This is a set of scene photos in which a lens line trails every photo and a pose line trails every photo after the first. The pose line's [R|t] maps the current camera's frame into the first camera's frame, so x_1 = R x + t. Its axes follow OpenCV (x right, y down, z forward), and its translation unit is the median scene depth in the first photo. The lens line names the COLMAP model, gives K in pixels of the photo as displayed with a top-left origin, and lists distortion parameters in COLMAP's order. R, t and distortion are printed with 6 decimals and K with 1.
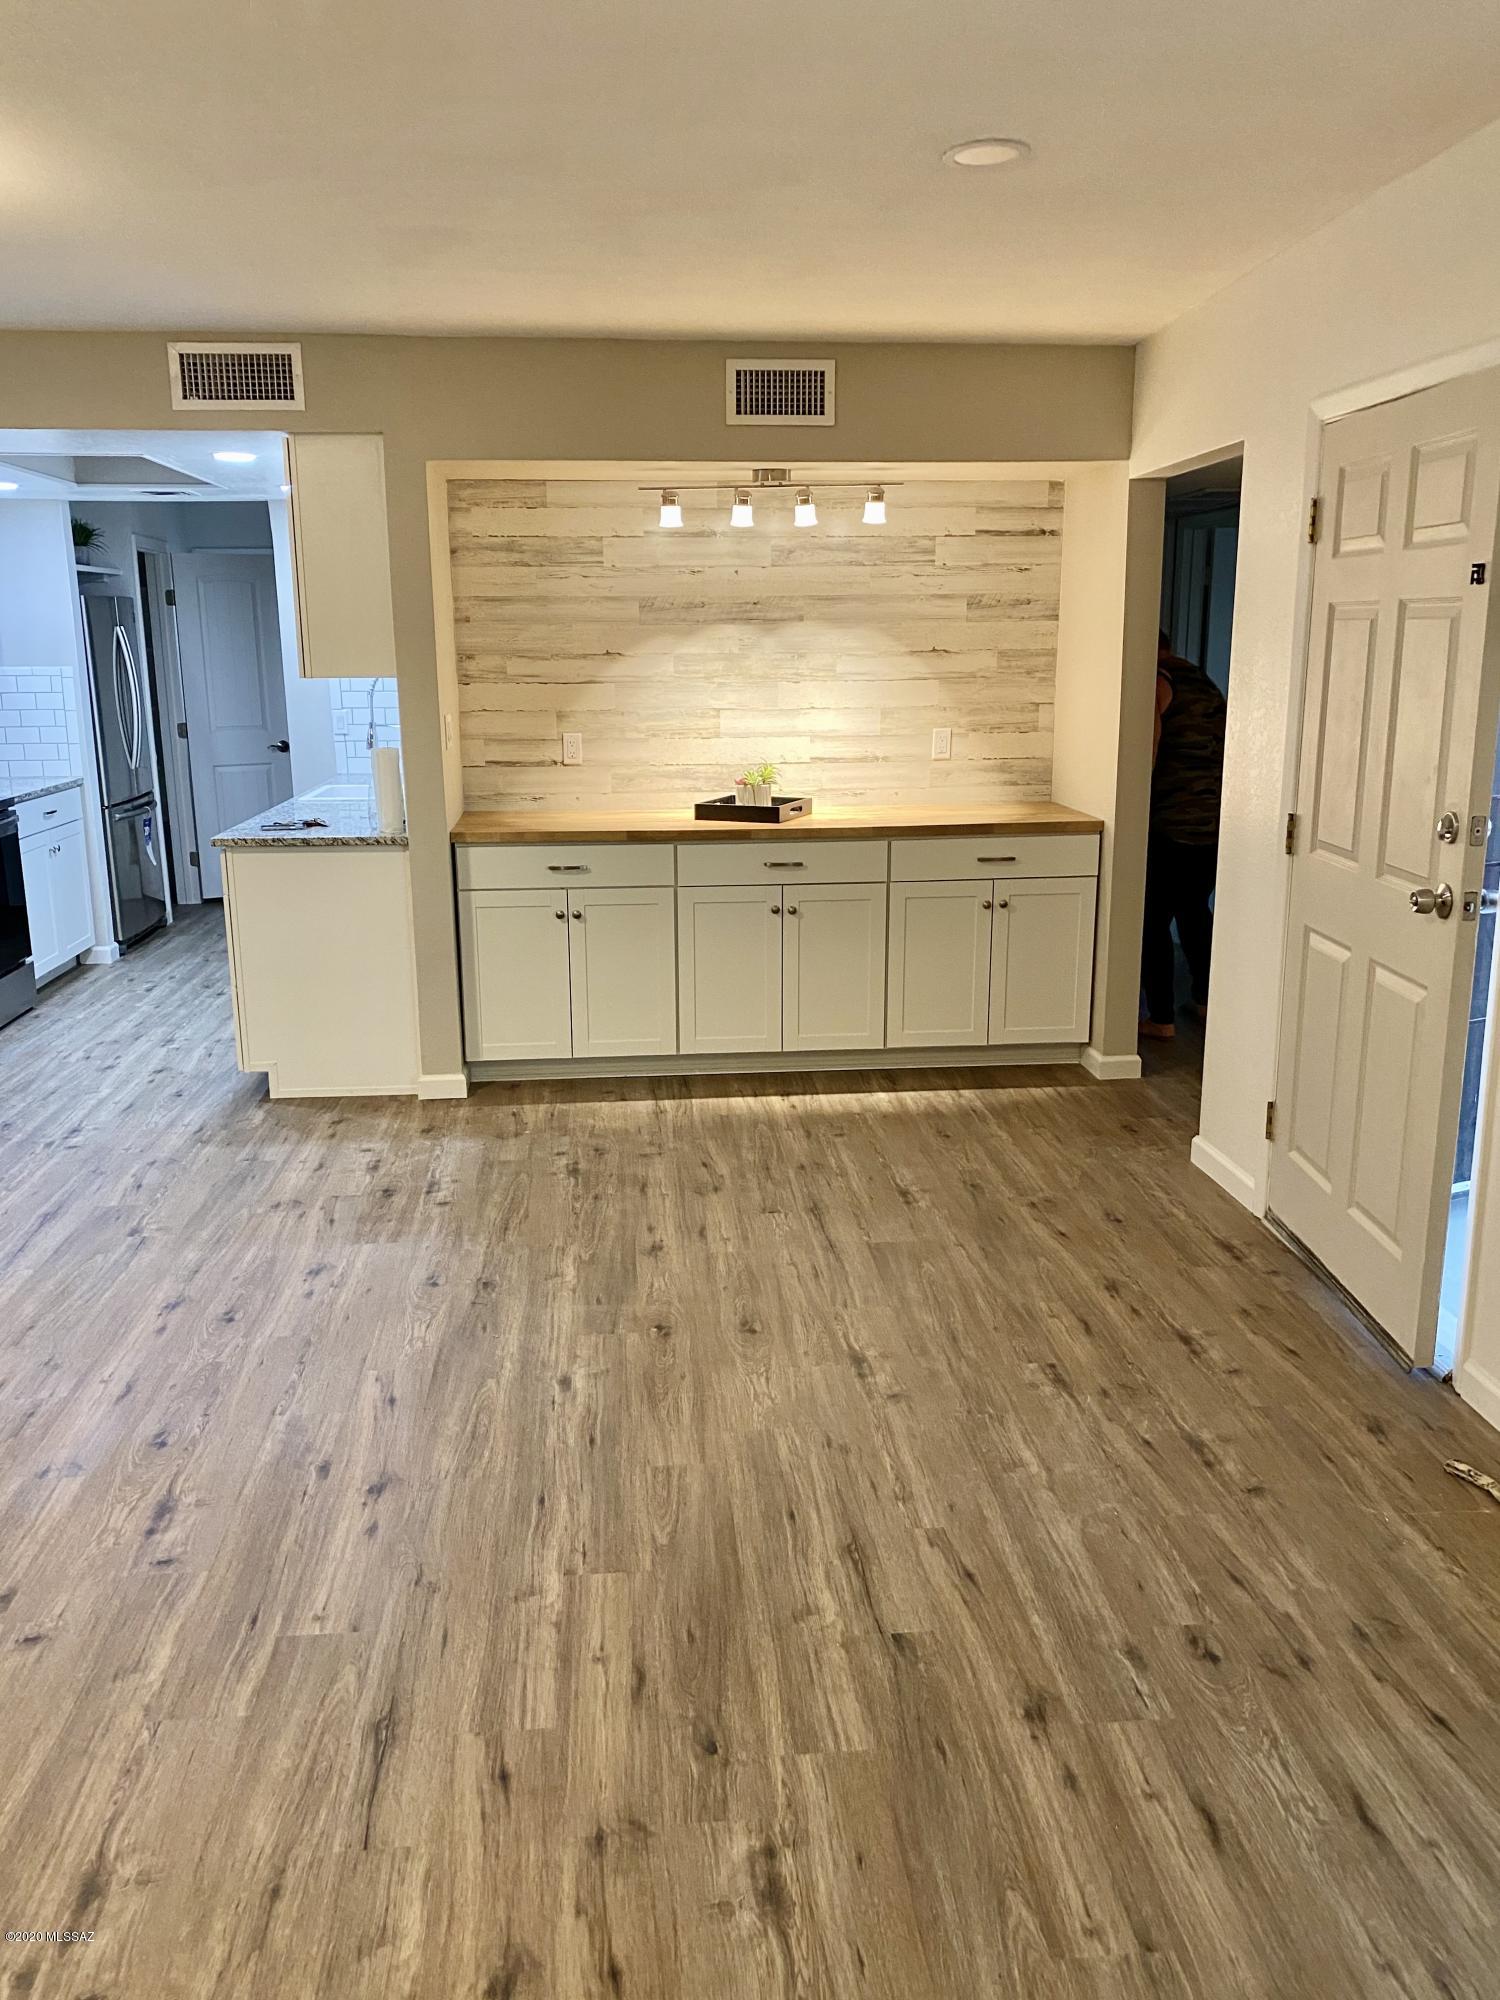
lens RADIAL K [[1534.4, 0, 741.0], [0, 1534.4, 988.8], [0, 0, 1]] dist [0.035378, -0.040513]
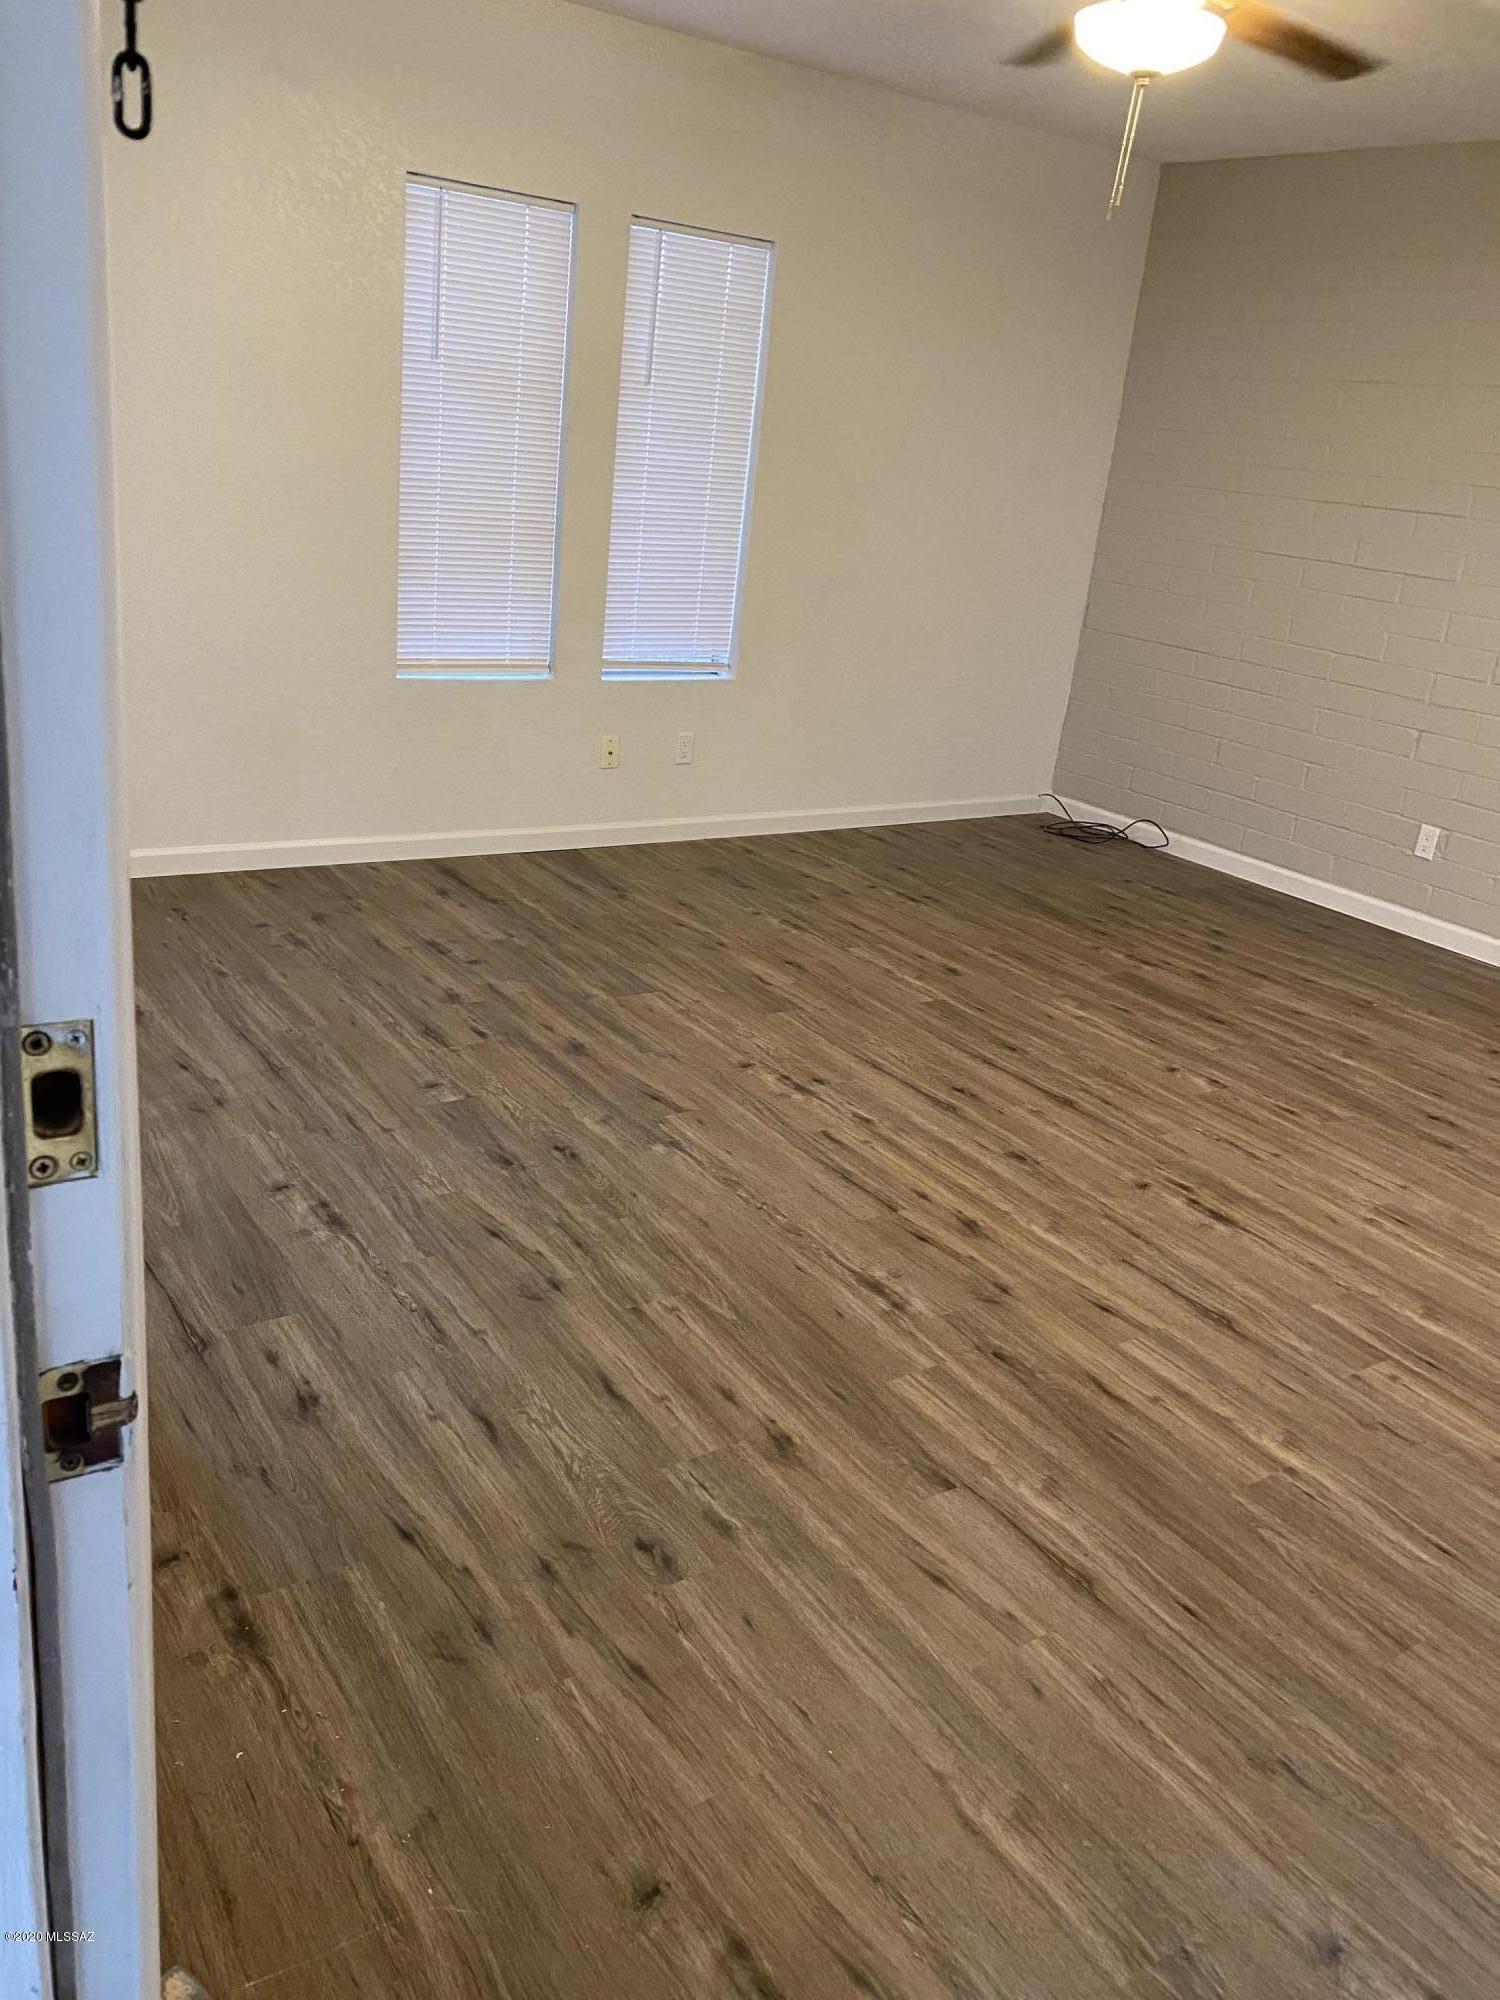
lens RADIAL K [[1534.4, 0, 745.9], [0, 1534.4, 998.5], [0, 0, 1]] dist [0.035378, -0.040513]
pose [[-0.872181, 0.091583, -0.480534, 0.694539], [-0.195506, 0.835198, 0.514025, -0.317471], [0.448418, 0.542270, -0.710539, 1.585343]]
